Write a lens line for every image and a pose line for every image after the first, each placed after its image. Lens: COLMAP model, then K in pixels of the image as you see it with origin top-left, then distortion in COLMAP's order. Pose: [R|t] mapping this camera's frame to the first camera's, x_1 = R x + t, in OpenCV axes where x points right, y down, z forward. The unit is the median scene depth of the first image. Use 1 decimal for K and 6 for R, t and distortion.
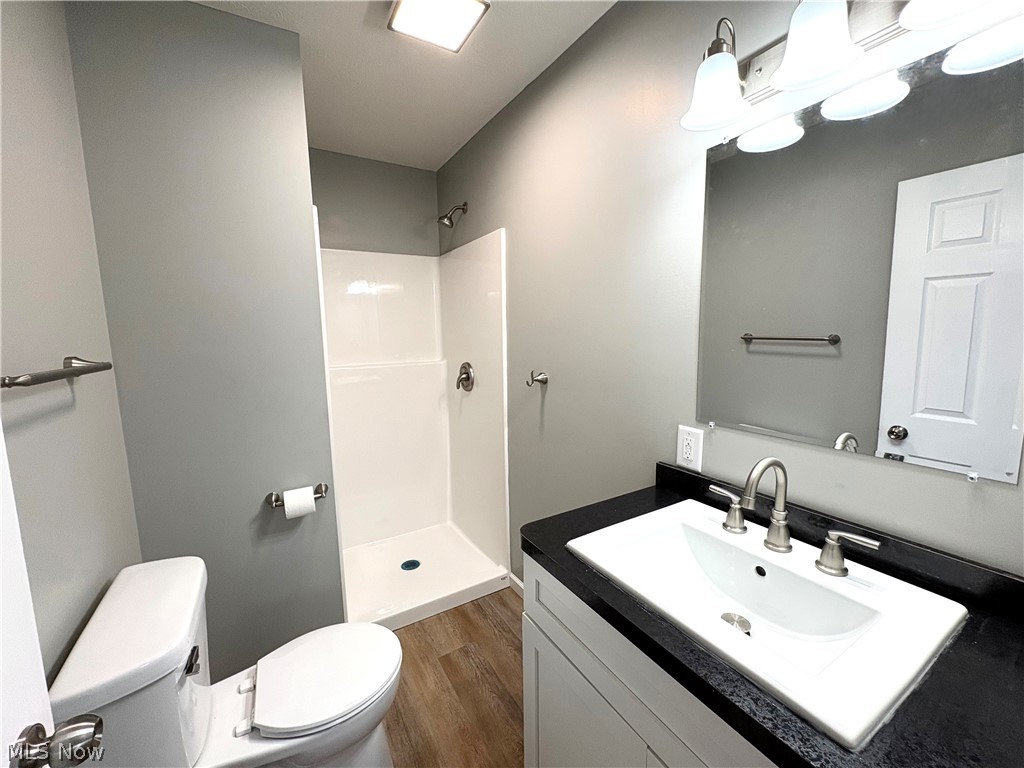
lens RADIAL K [[406.8, 0, 510.6], [0, 406.8, 382.2], [0, 0, 1]] dist [0.000709, -0.000243]
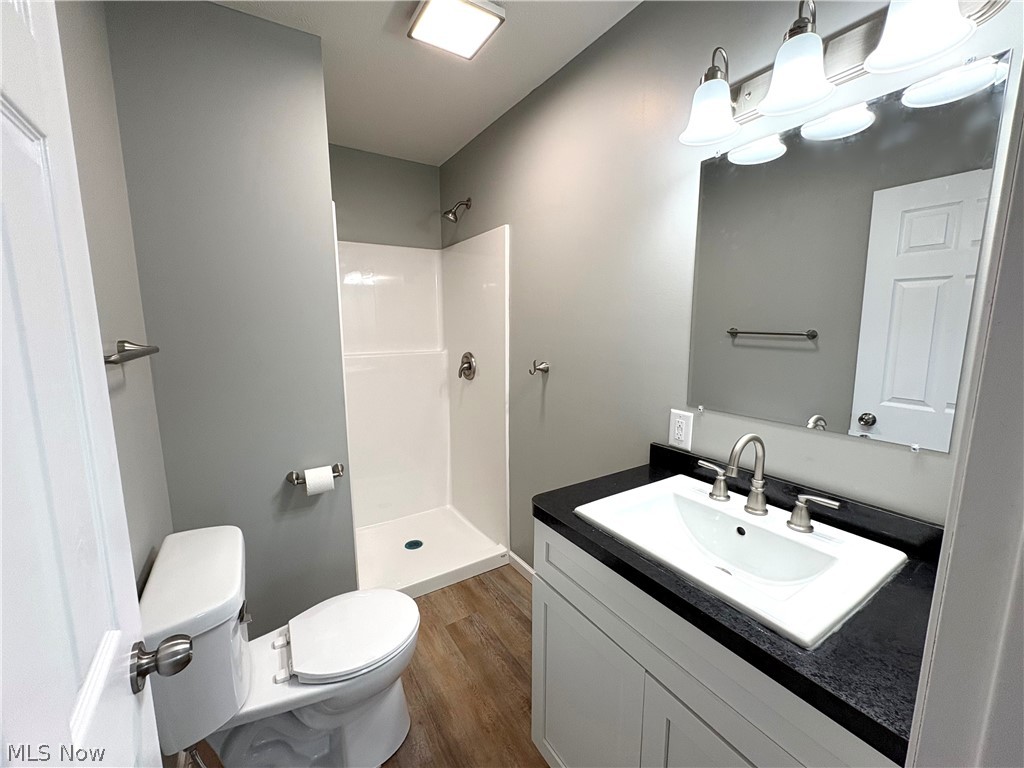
lens RADIAL K [[406.8, 0, 511.2], [0, 406.8, 382.1], [0, 0, 1]] dist [0.000709, -0.000243]
pose [[0.999502, 0.008774, 0.030314, -0.057664], [-0.009328, 0.999791, 0.018212, 0.015129], [-0.030148, -0.018486, 0.999375, -0.095254]]
